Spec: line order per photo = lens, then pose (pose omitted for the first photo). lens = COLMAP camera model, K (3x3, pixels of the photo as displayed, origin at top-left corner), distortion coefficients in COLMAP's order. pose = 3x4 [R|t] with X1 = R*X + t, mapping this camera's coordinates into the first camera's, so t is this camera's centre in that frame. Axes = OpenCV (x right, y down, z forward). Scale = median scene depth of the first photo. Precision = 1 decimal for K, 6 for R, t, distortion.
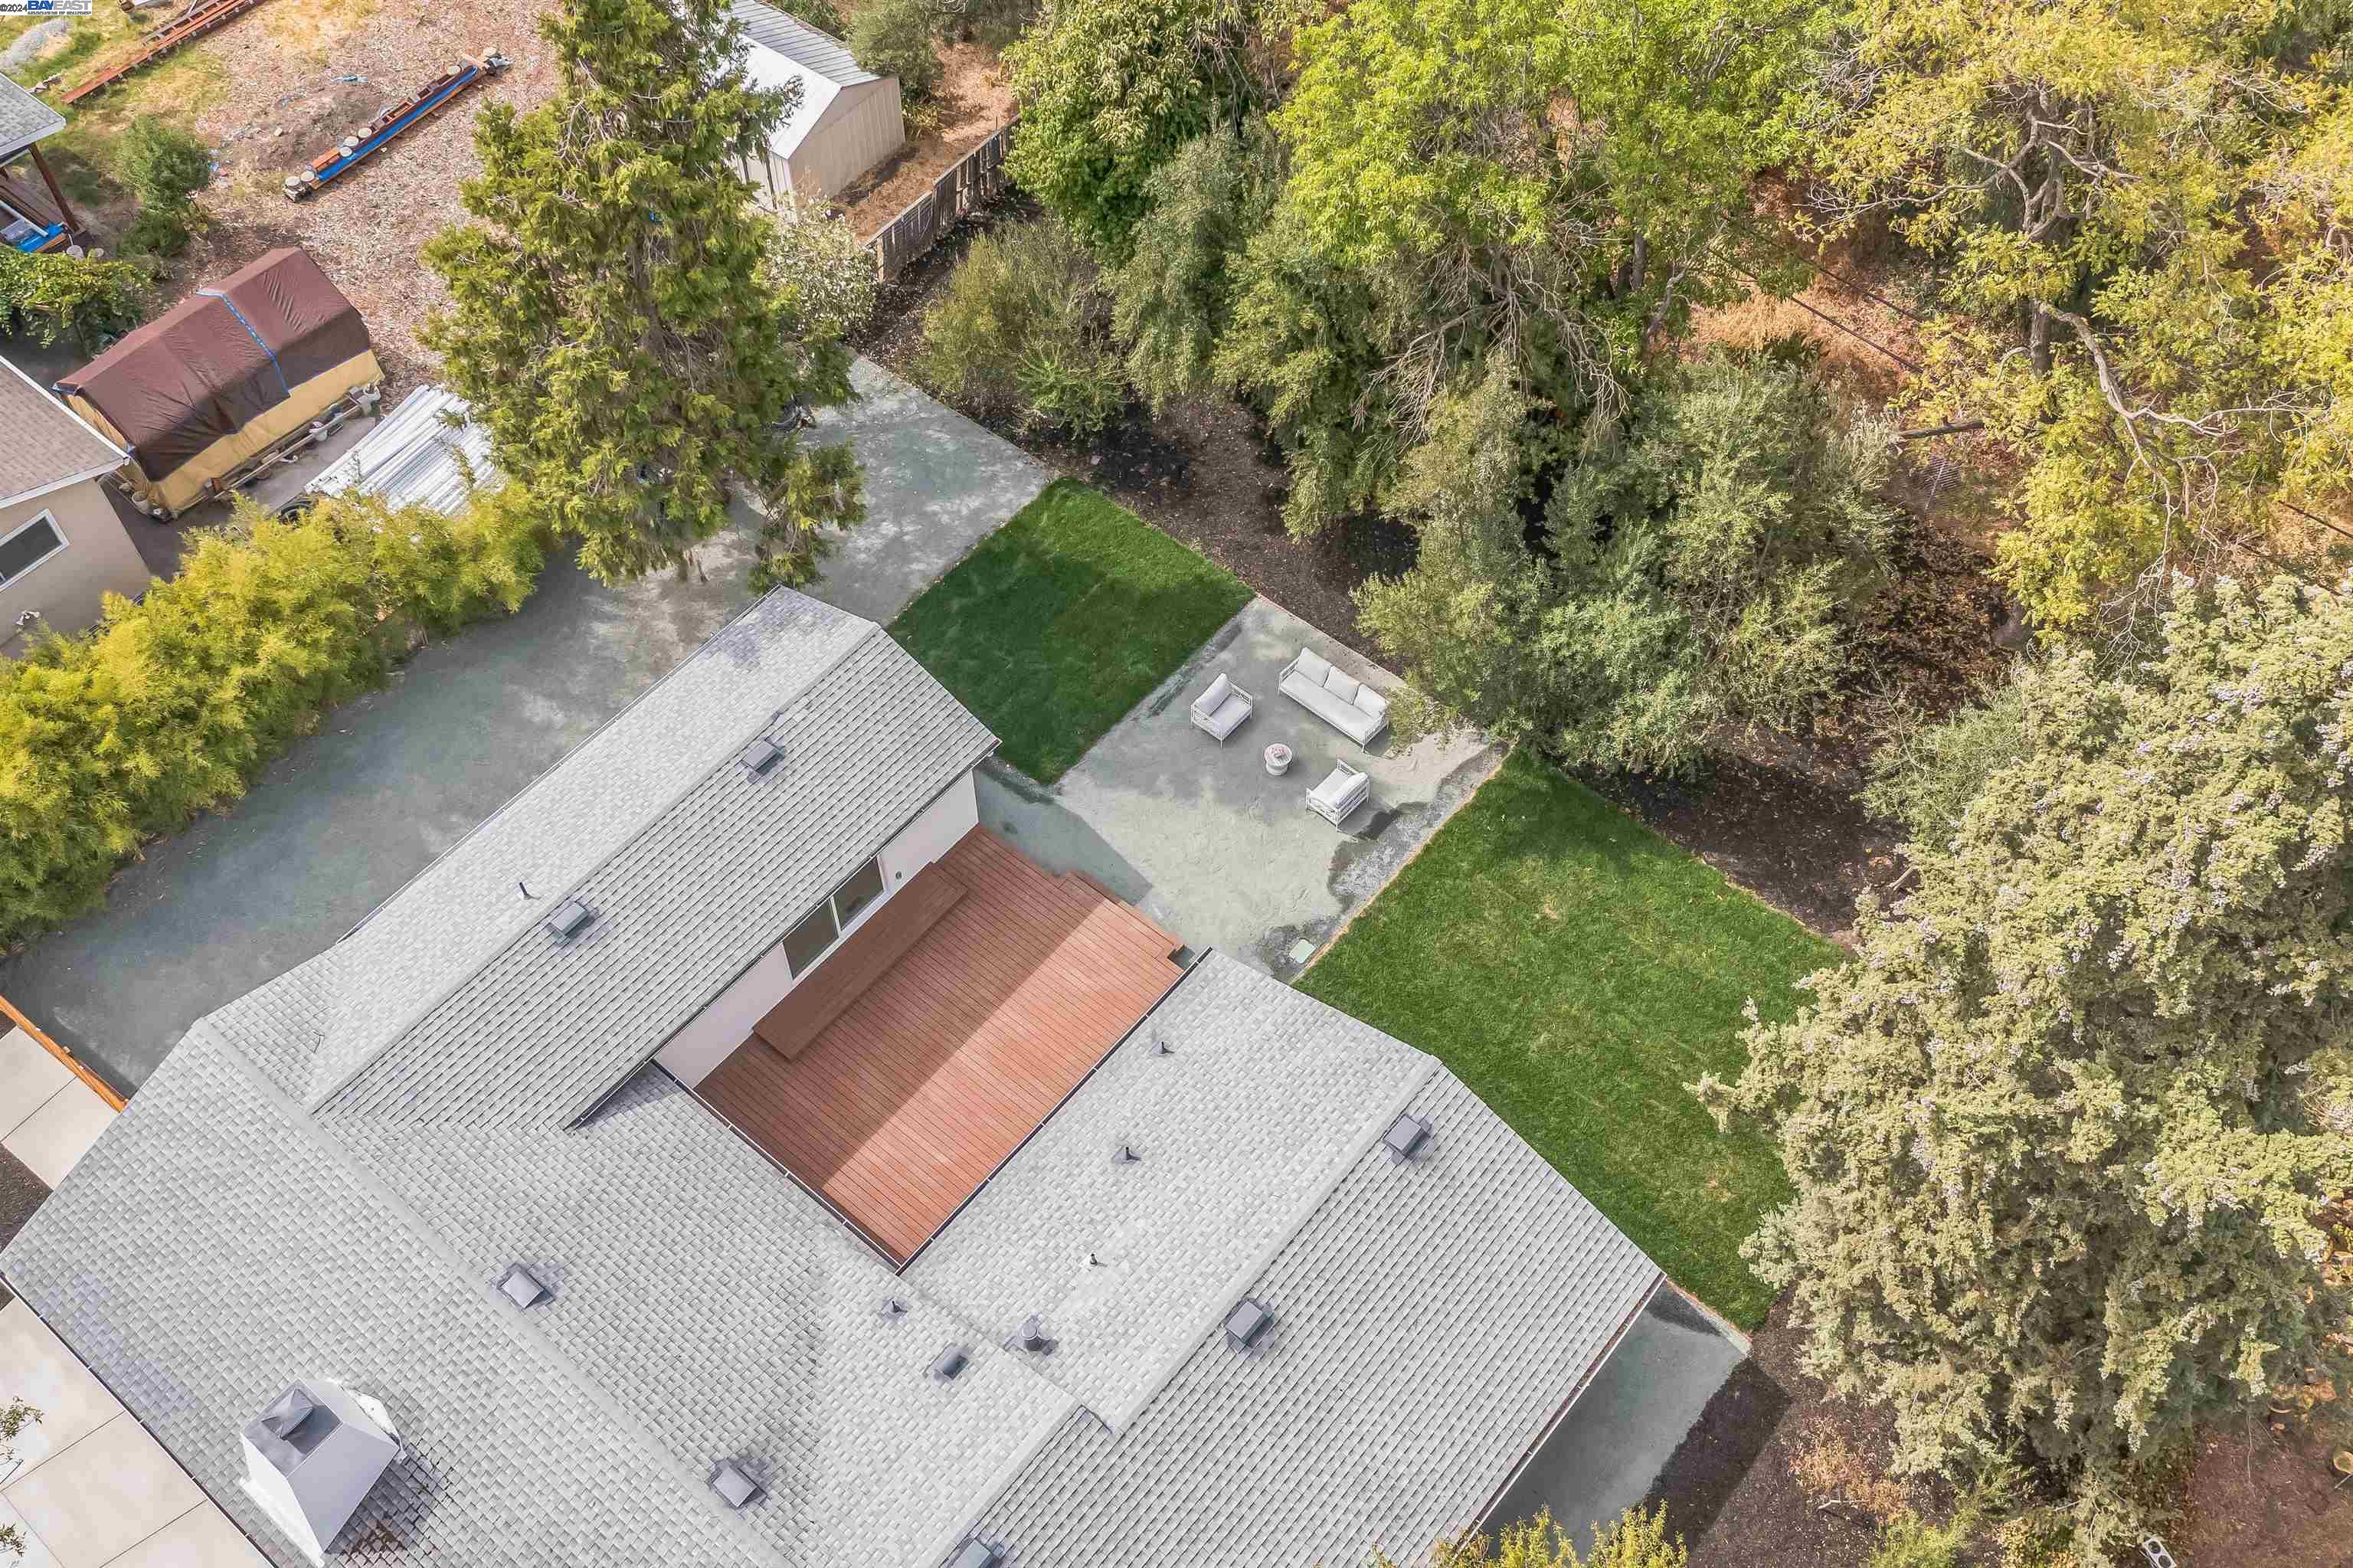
lens RADIAL K [[2207.3, 0, 1172.8], [0, 2207.3, 777.3], [0, 0, 1]] dist [-0.014103, 0.014036]
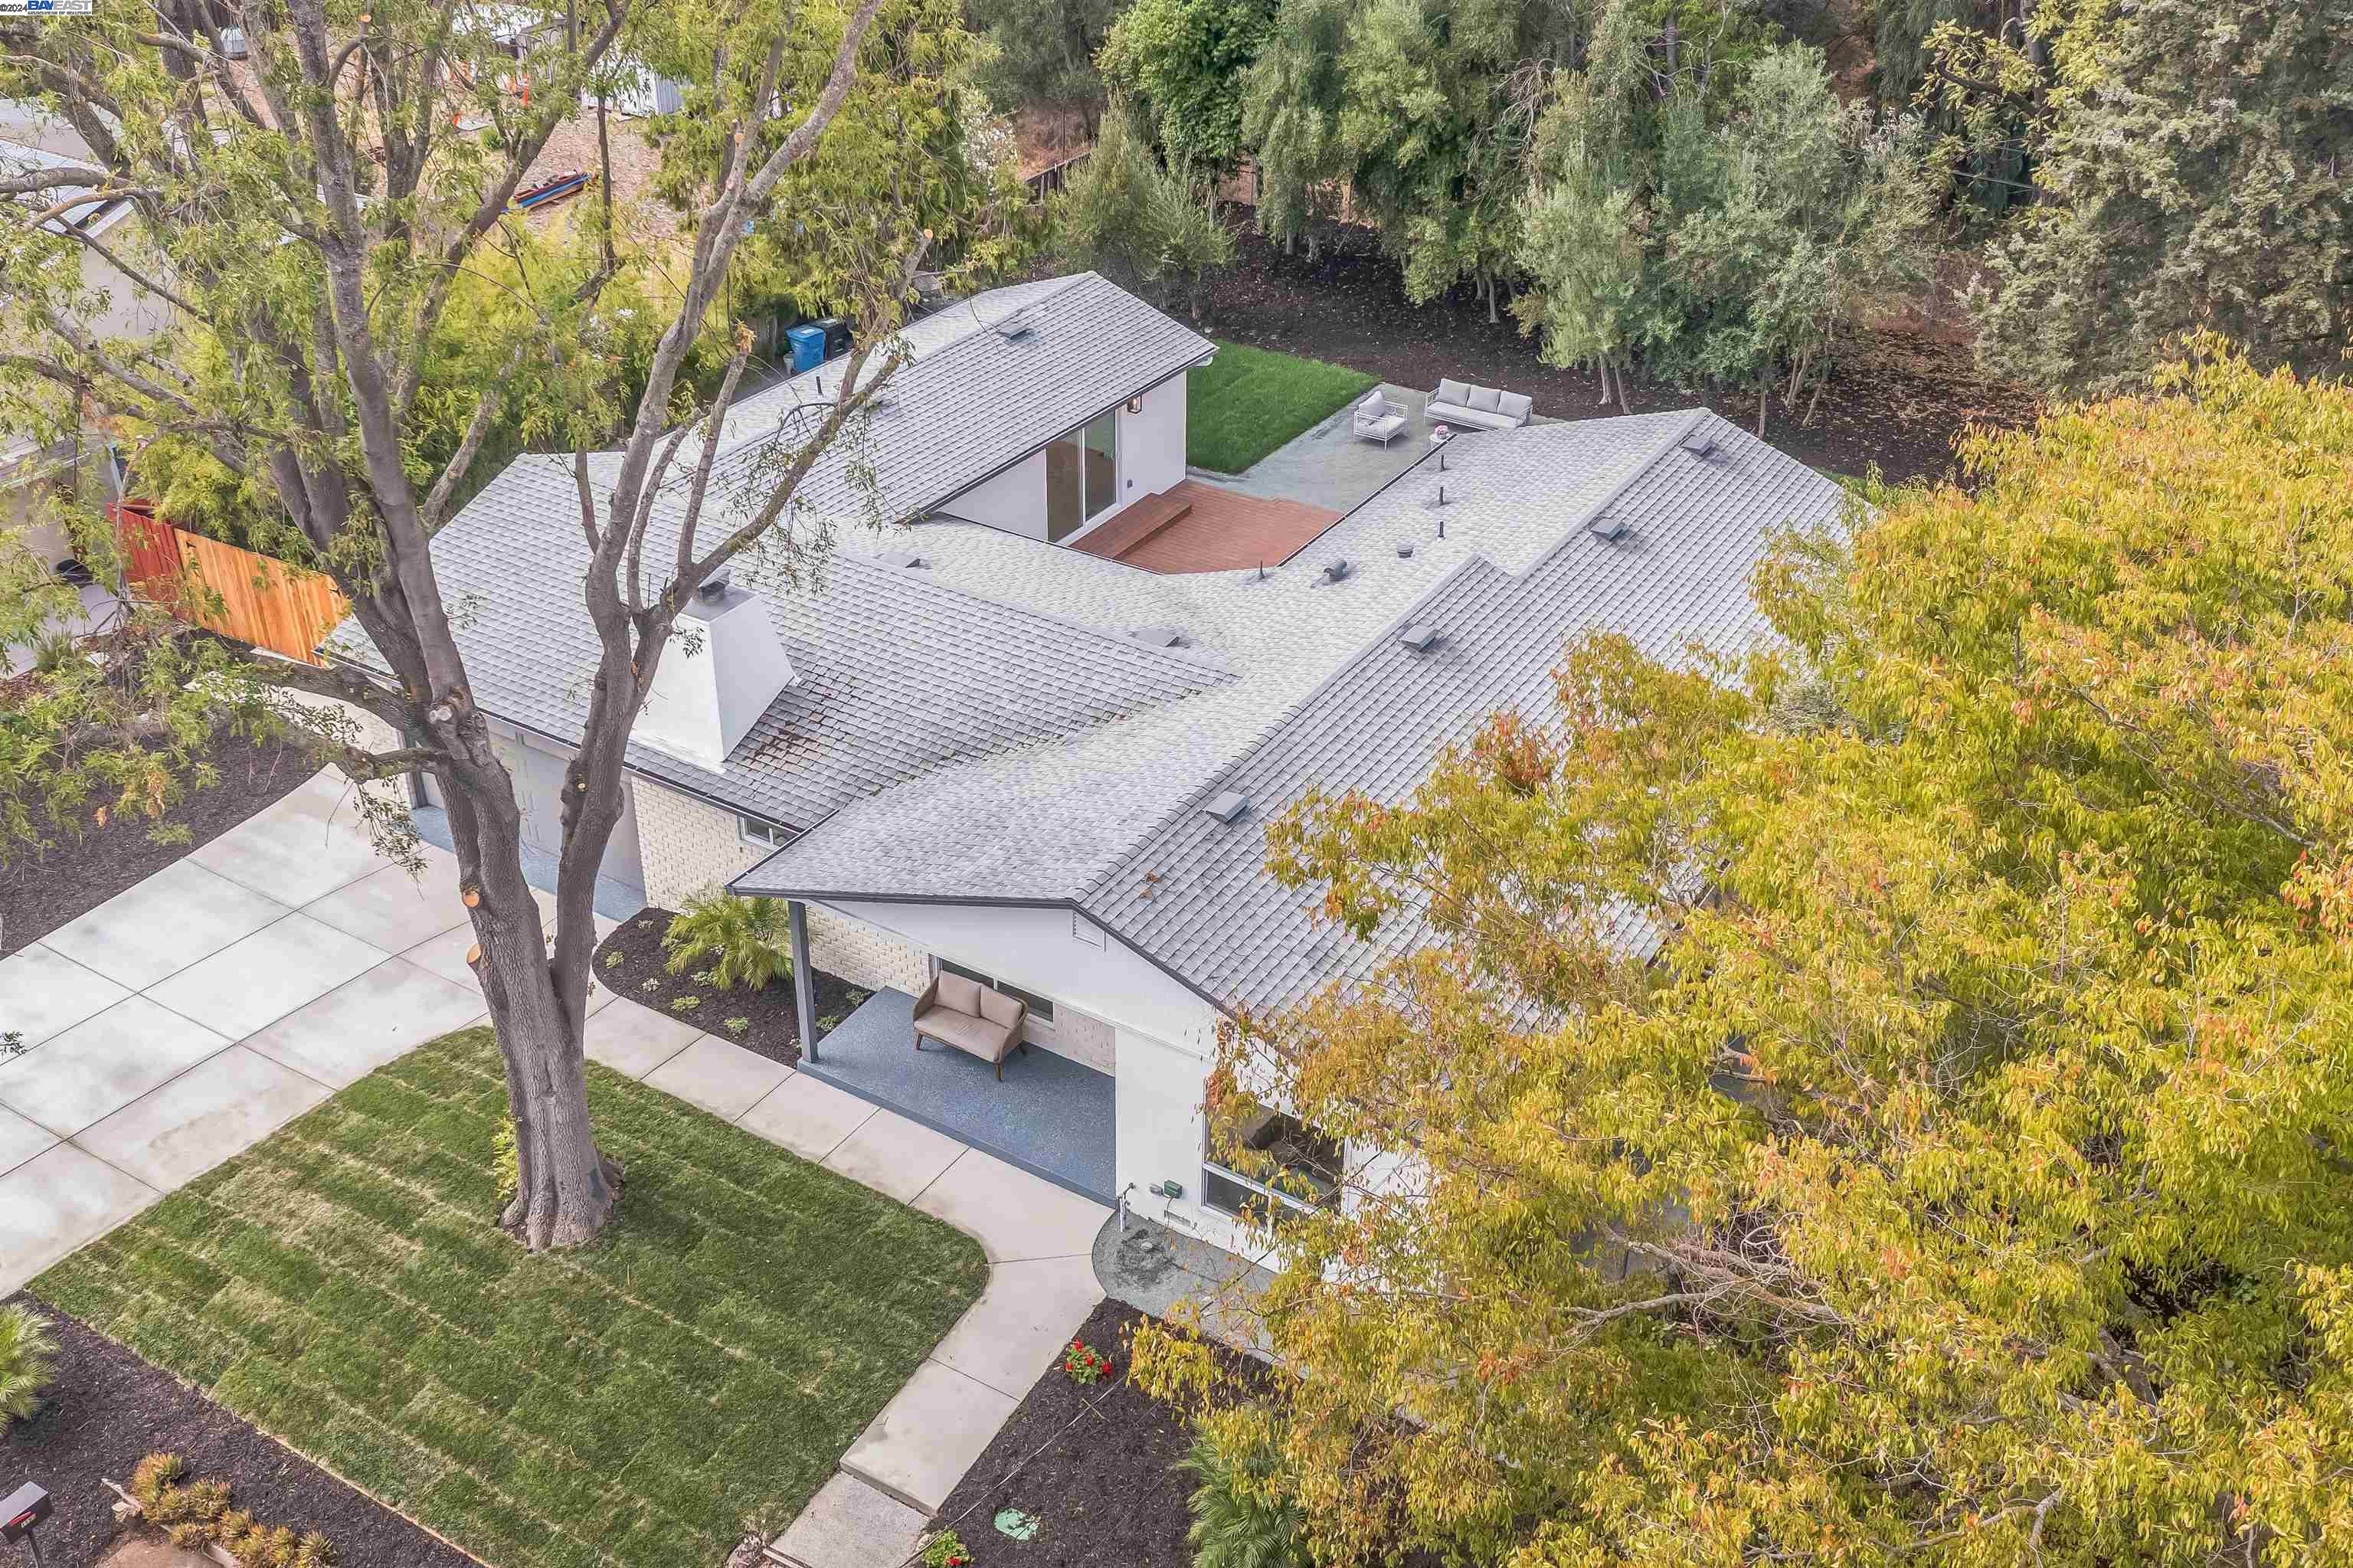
lens RADIAL K [[2207.3, 0, 1172.8], [0, 2207.3, 777.3], [0, 0, 1]] dist [-0.014103, 0.014036]
pose [[0.990185, -0.066101, 0.123140, -0.247230], [0.109393, 0.914922, -0.388523, 0.595183], [-0.086982, 0.398181, 0.913174, 0.092097]]
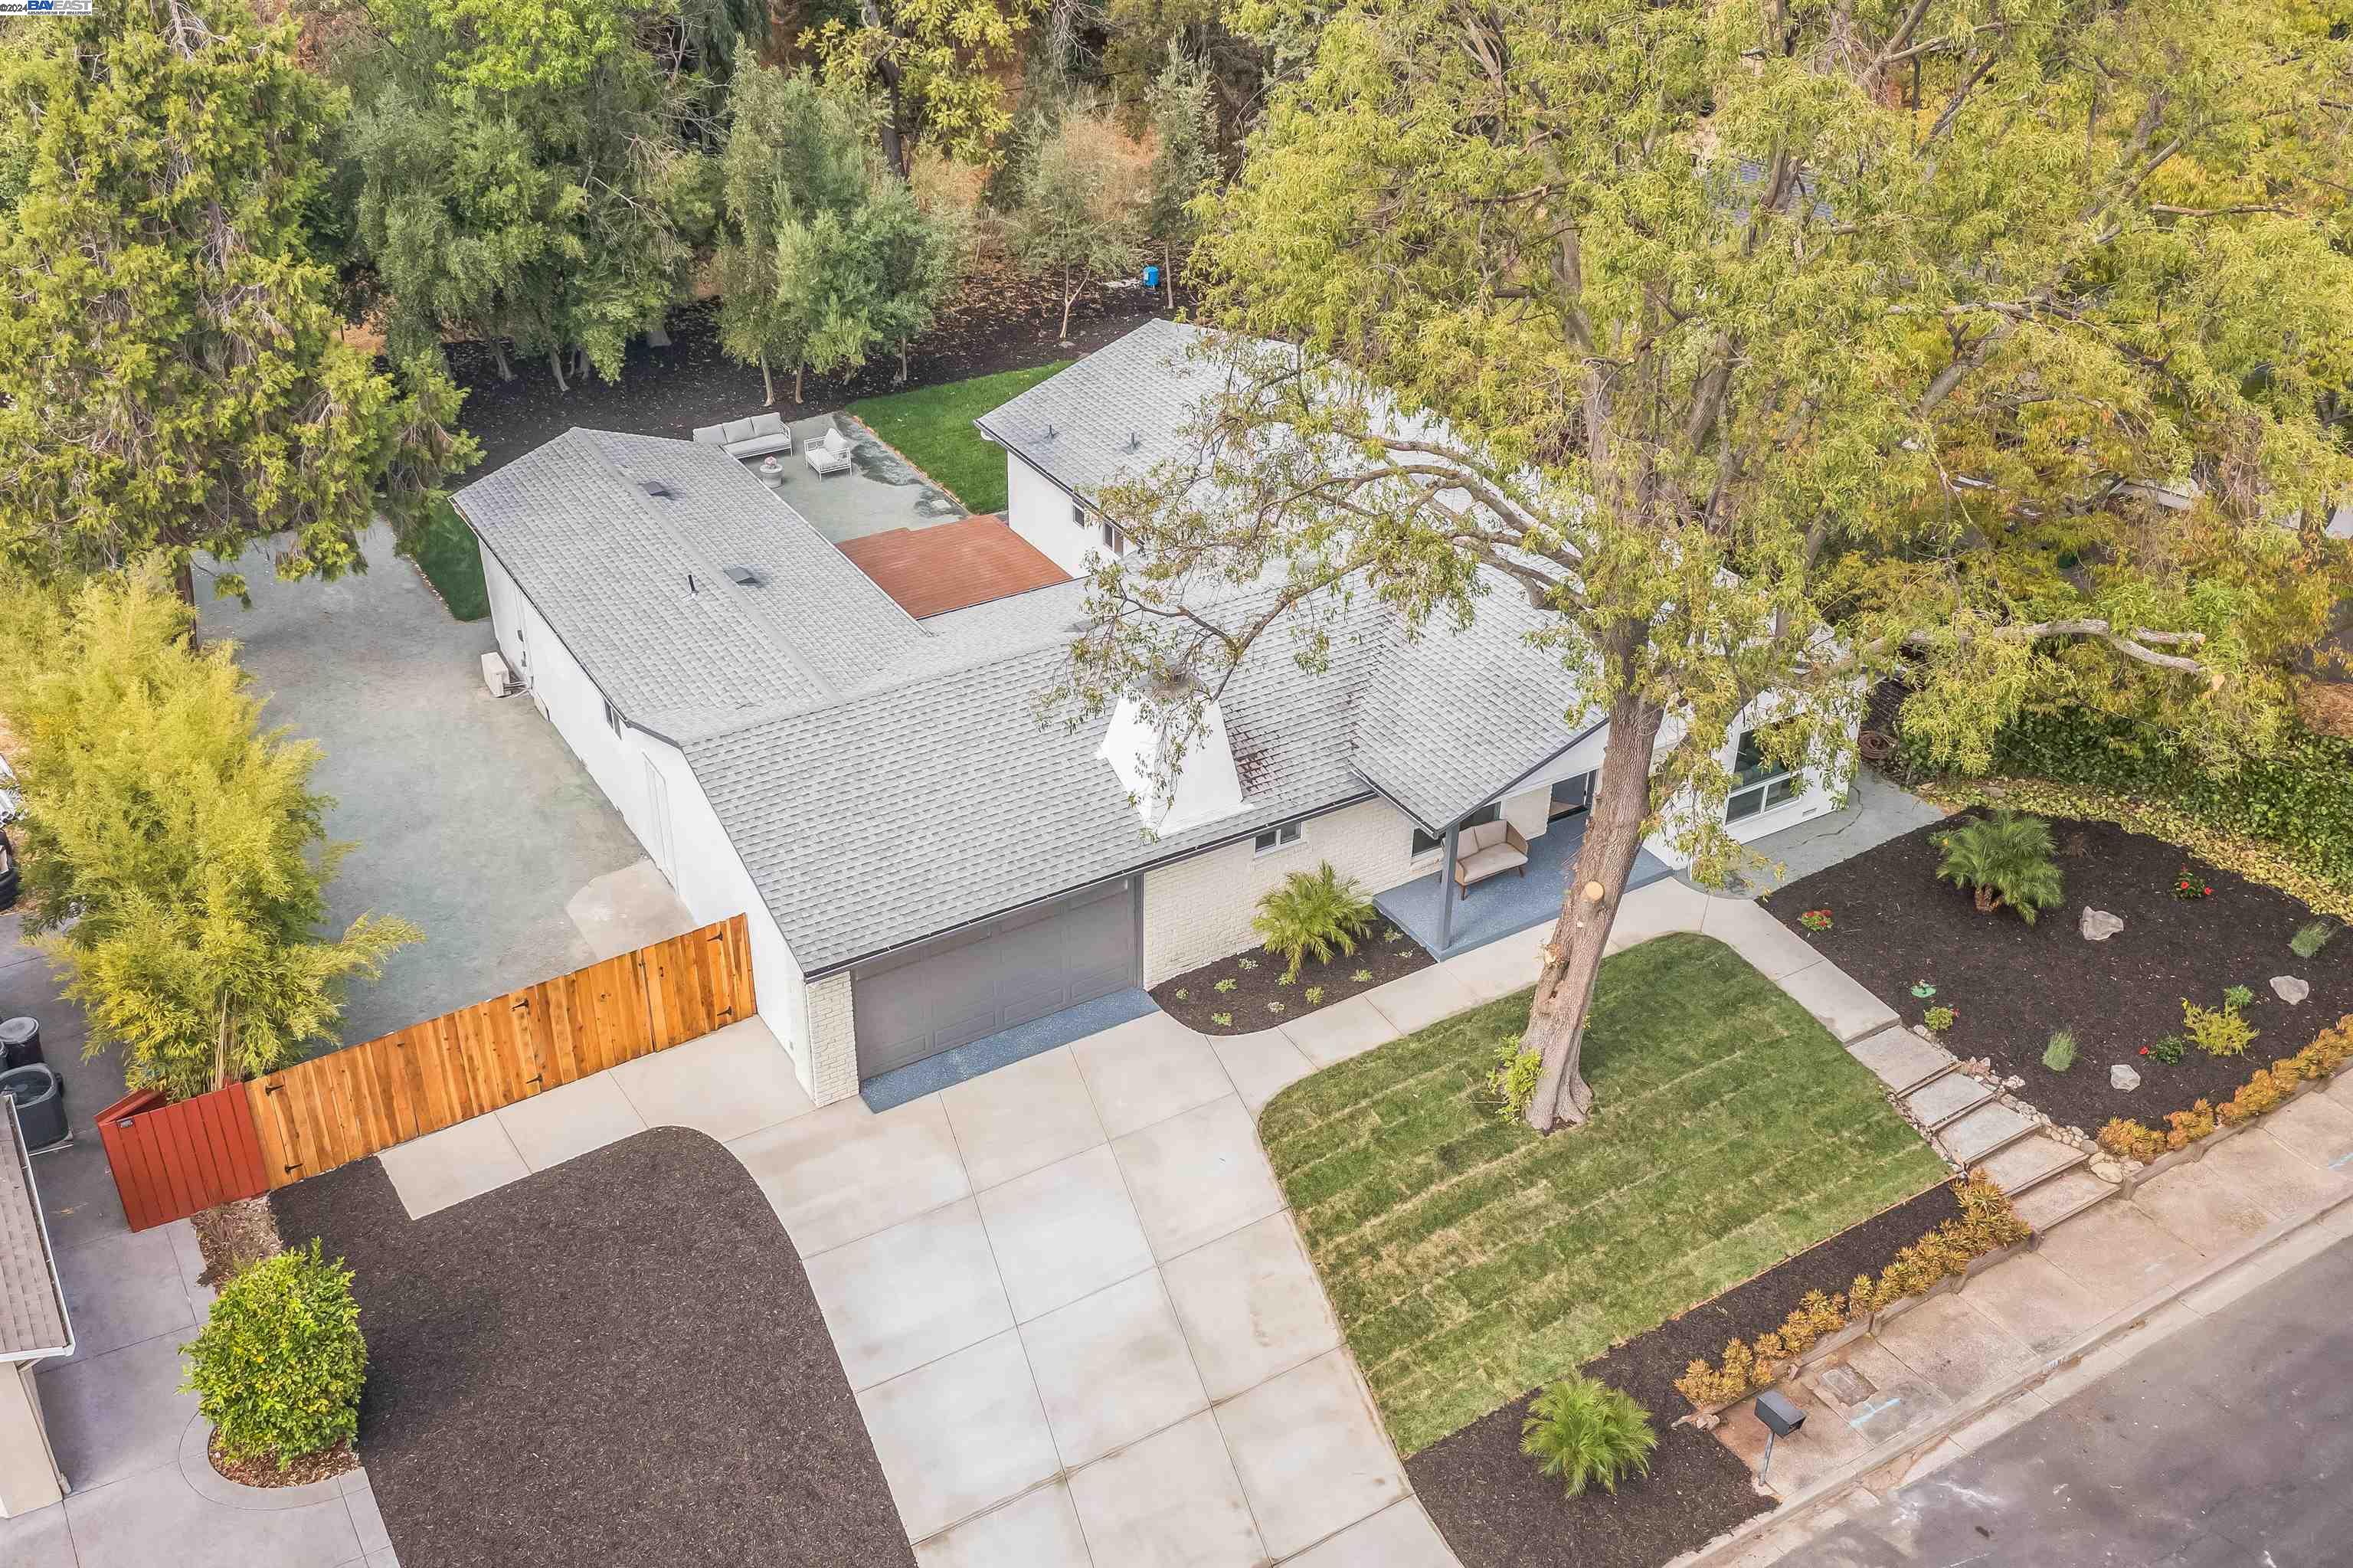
lens RADIAL K [[2207.3, 0, 1172.8], [0, 2207.3, 777.3], [0, 0, 1]] dist [-0.014103, 0.014036]
pose [[0.325985, -0.491110, 0.807803, -1.015055], [0.764619, 0.639471, 0.080213, 0.182721], [-0.555960, 0.591513, 0.583969, 0.294465]]
